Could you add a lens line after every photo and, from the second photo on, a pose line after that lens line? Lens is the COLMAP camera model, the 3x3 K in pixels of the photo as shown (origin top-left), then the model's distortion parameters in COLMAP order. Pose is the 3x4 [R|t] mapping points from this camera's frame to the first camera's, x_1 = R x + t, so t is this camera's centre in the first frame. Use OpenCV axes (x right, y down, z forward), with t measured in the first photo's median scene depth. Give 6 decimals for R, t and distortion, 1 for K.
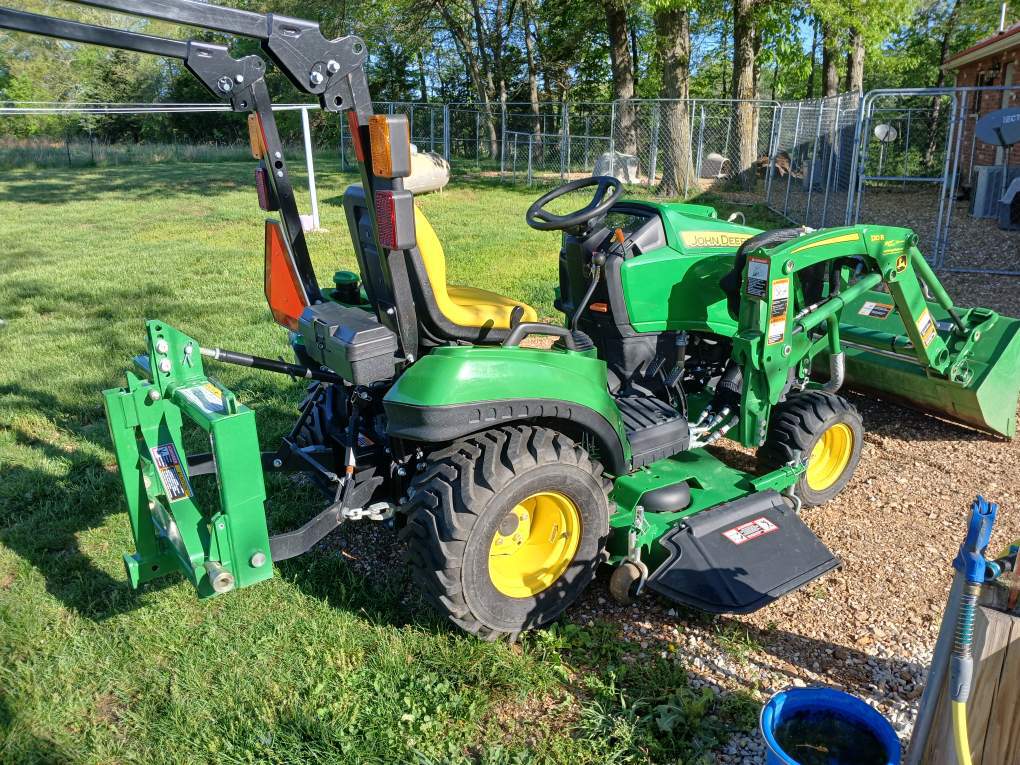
lens RADIAL K [[811.2, 0, 510.0], [0, 811.2, 382.5], [0, 0, 1]] dist [-0.084346, 0.045463]
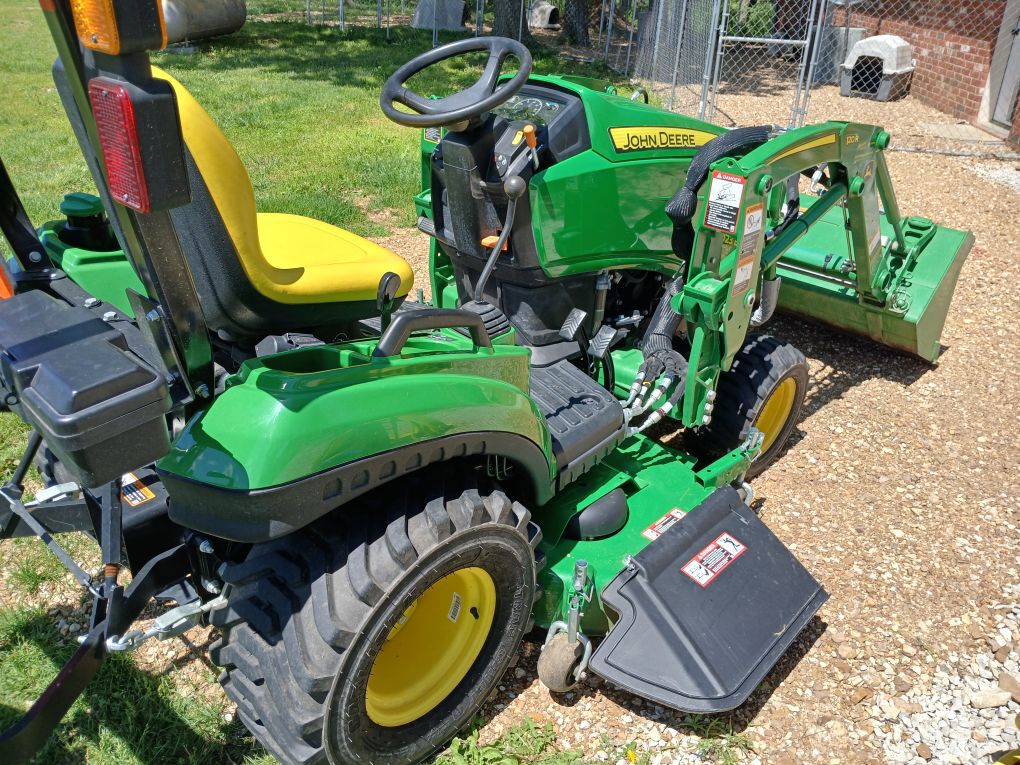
lens RADIAL K [[811.2, 0, 510.0], [0, 811.2, 382.5], [0, 0, 1]] dist [-0.084346, 0.045463]
pose [[0.972975, -0.063111, 0.222121, -0.034016], [0.023359, 0.983892, 0.177229, -0.106098], [-0.229728, -0.167251, 0.958776, 0.361249]]
